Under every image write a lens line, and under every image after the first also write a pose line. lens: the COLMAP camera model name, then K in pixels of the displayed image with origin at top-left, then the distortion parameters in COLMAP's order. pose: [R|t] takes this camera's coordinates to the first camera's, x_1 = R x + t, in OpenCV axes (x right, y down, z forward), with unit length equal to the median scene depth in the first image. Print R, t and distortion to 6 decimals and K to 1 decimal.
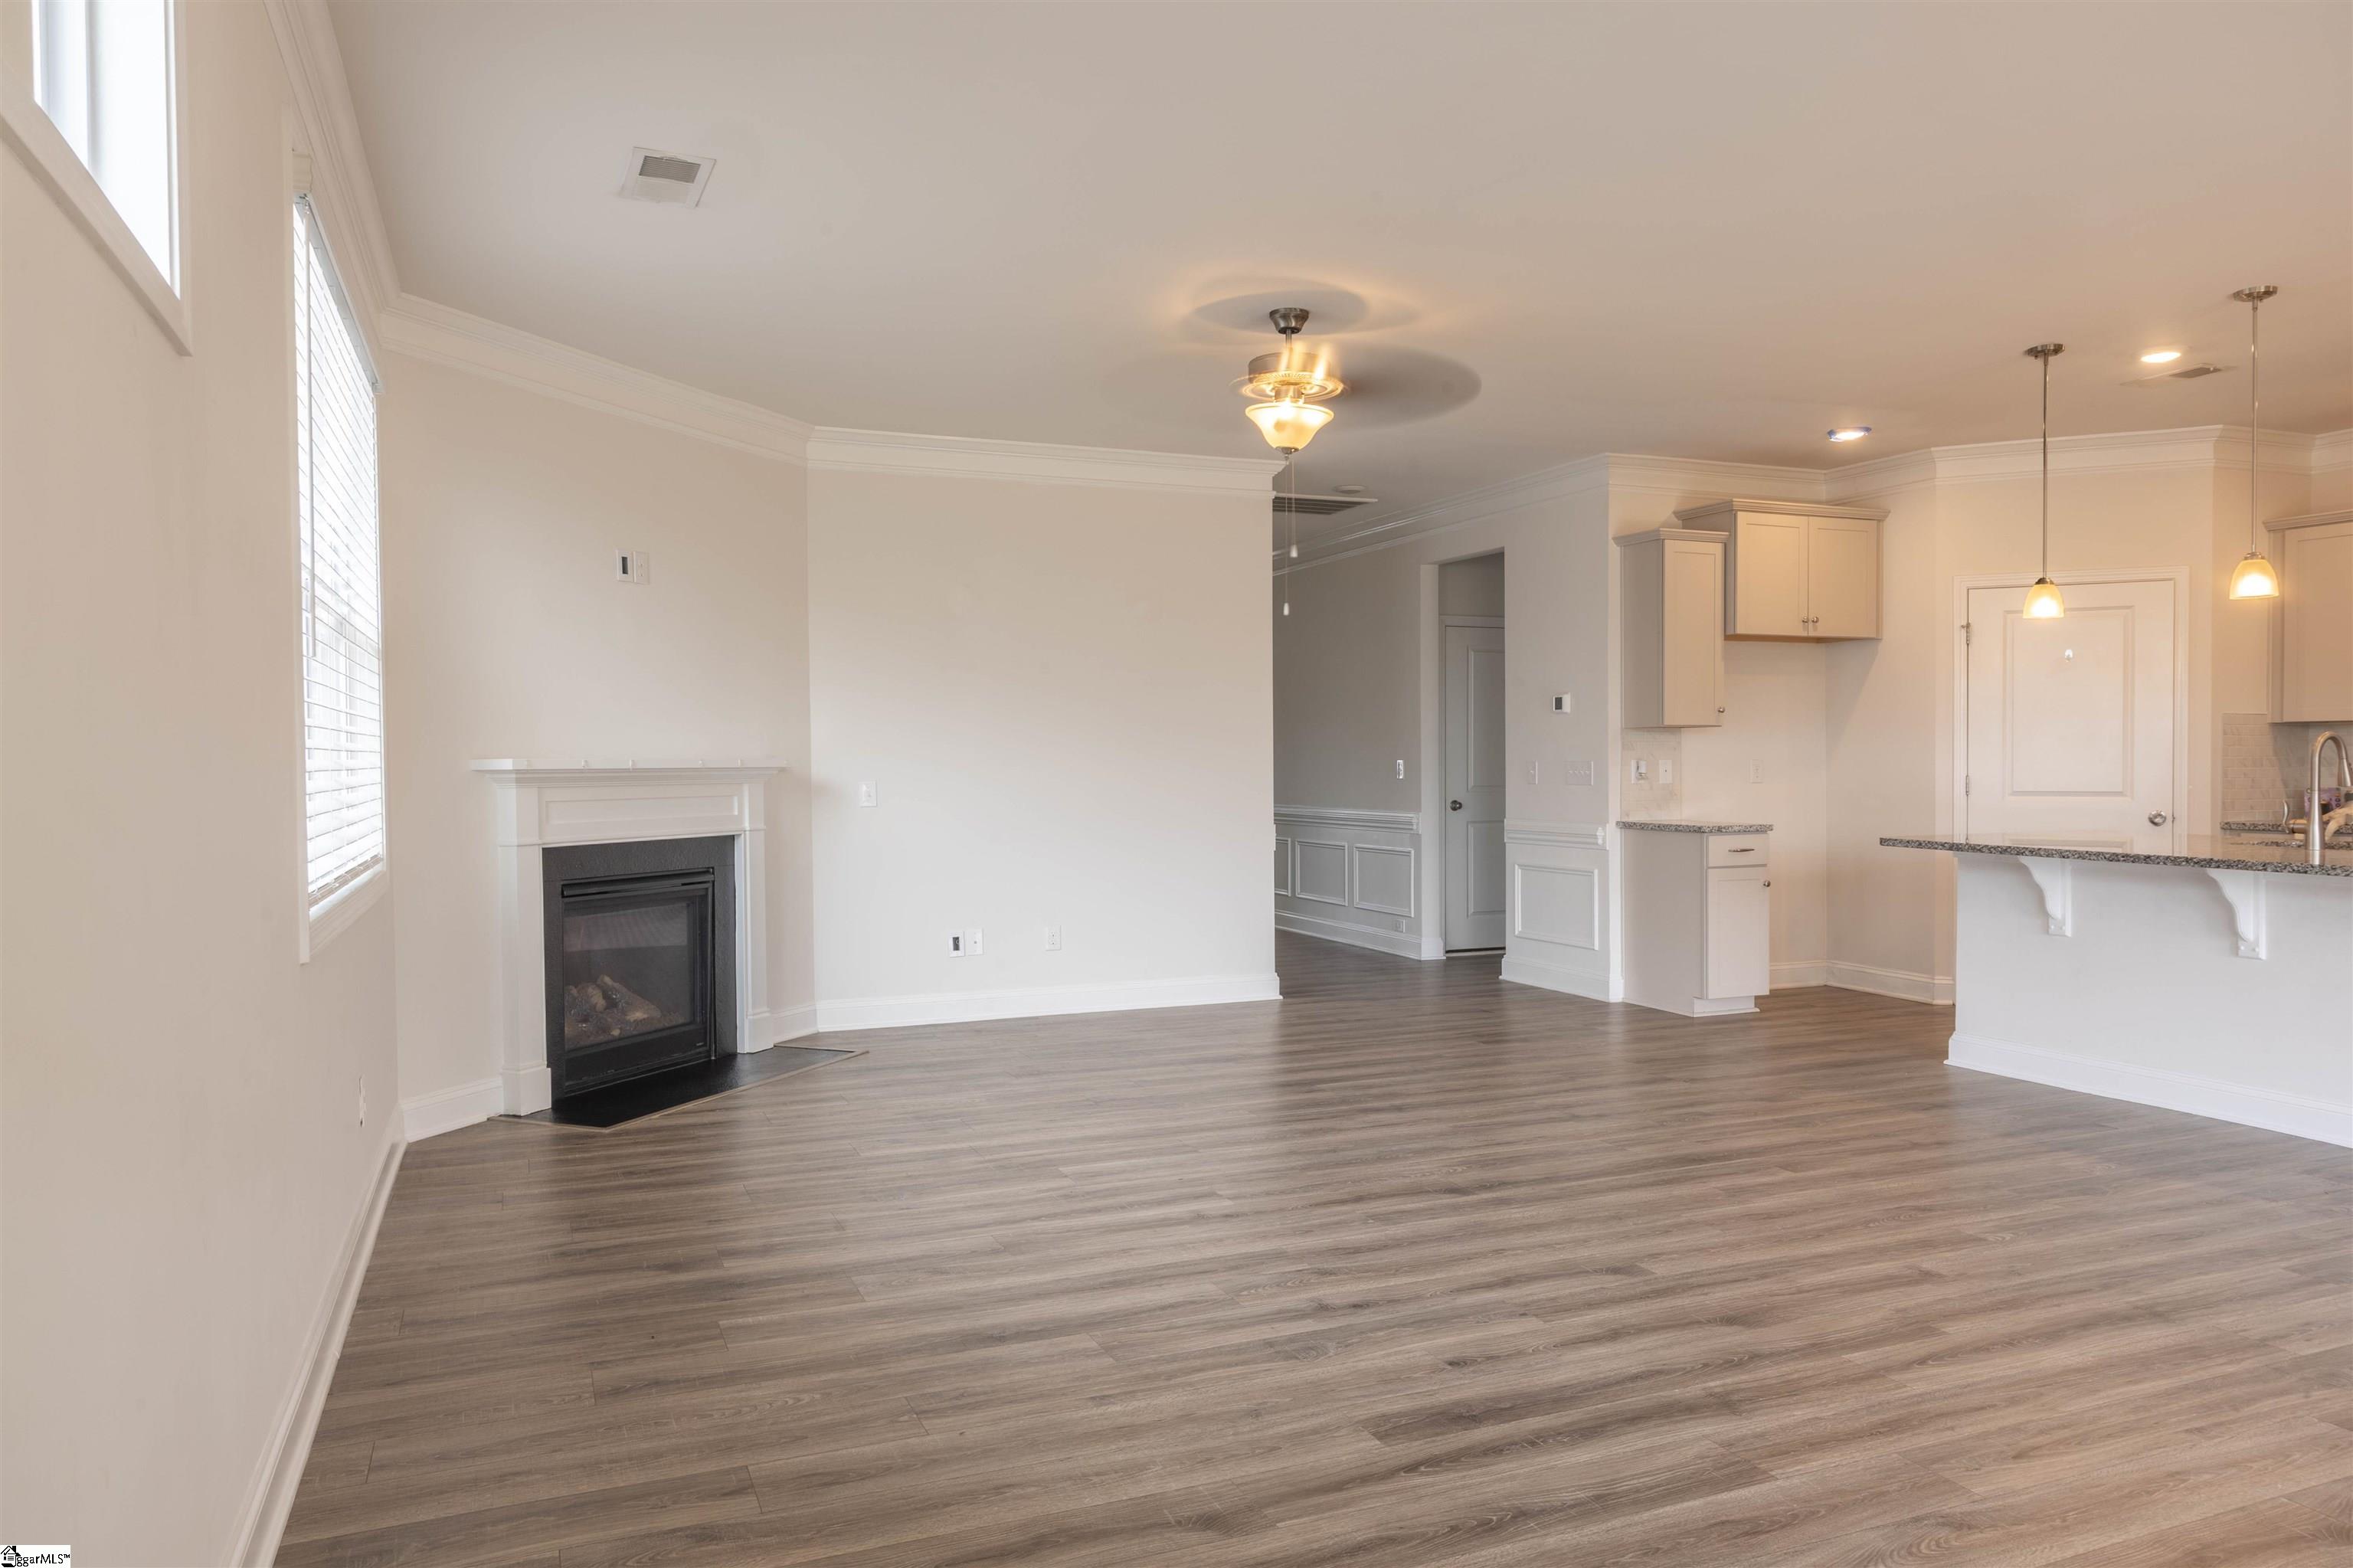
lens RADIAL K [[1625.6, 0, 1152.8], [0, 1625.6, 788.7], [0, 0, 1]] dist [0.008341, -0.000621]
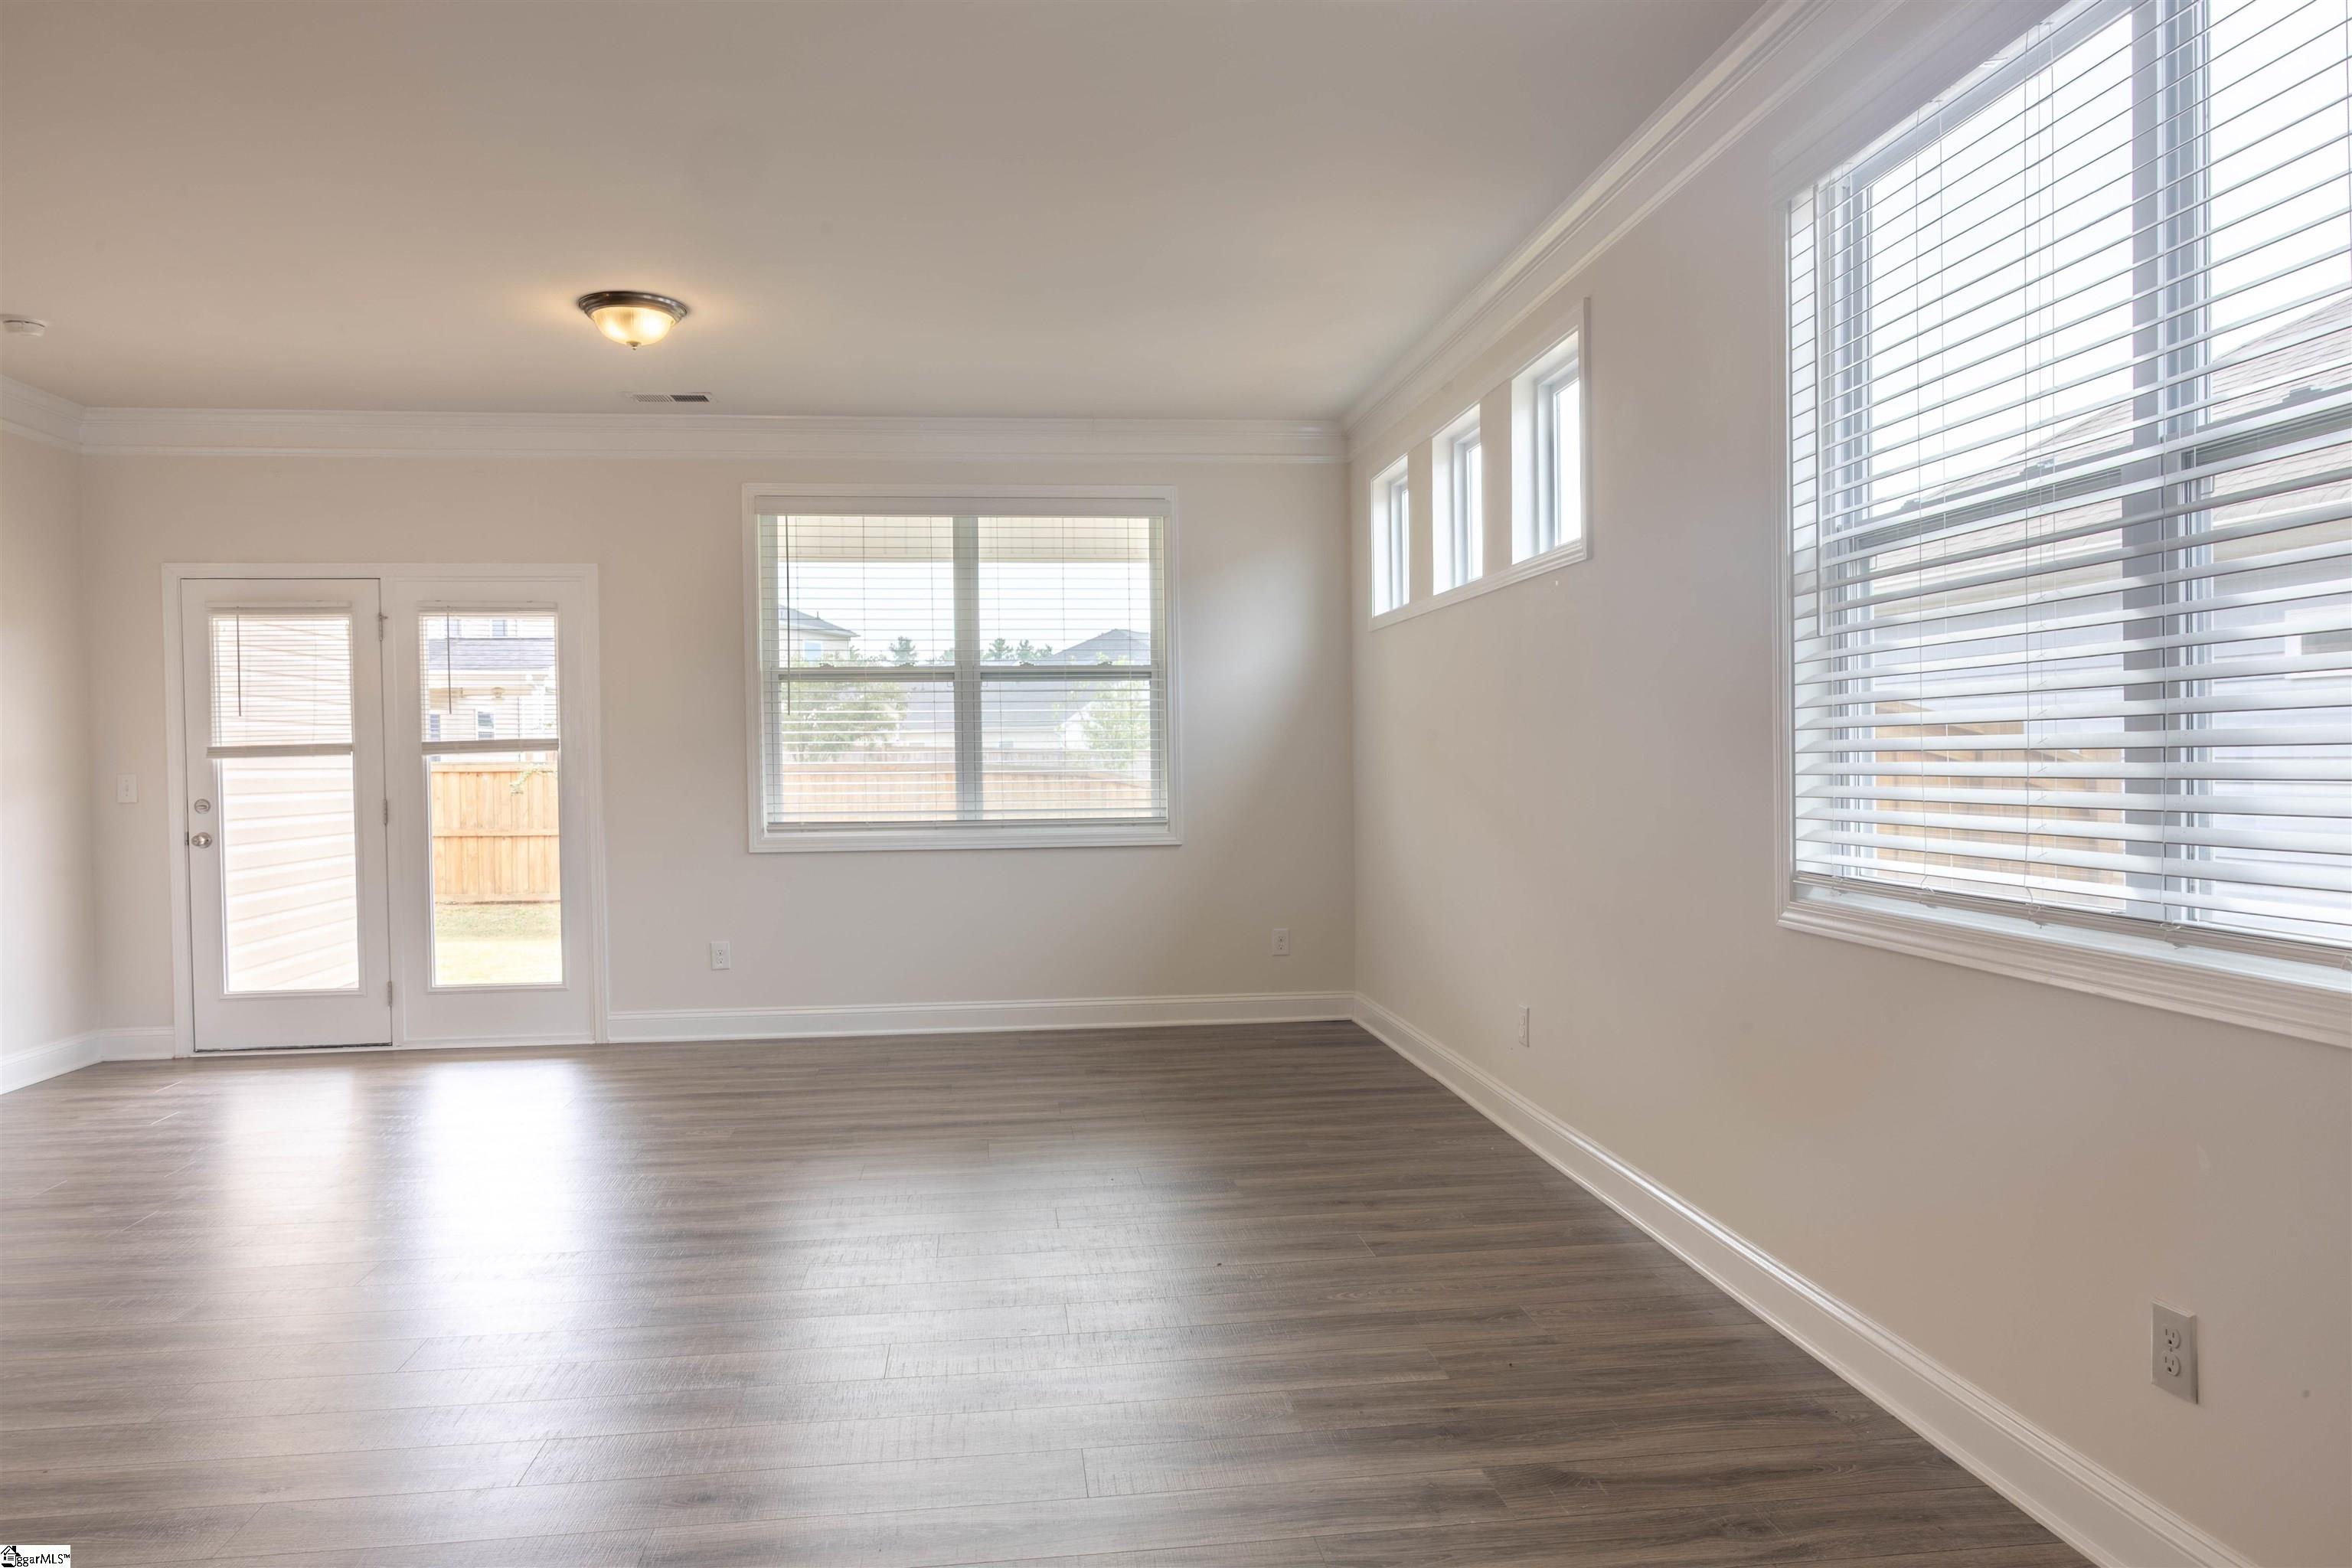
lens RADIAL K [[1538.8, 0, 1162.3], [0, 1538.8, 791.5], [0, 0, 1]] dist [0.005631, 0.003587]
pose [[-0.962964, 0.012445, 0.269341, -0.330252], [0.022807, 0.999114, 0.035378, -0.026610], [-0.268662, 0.040210, -0.962395, 1.753847]]
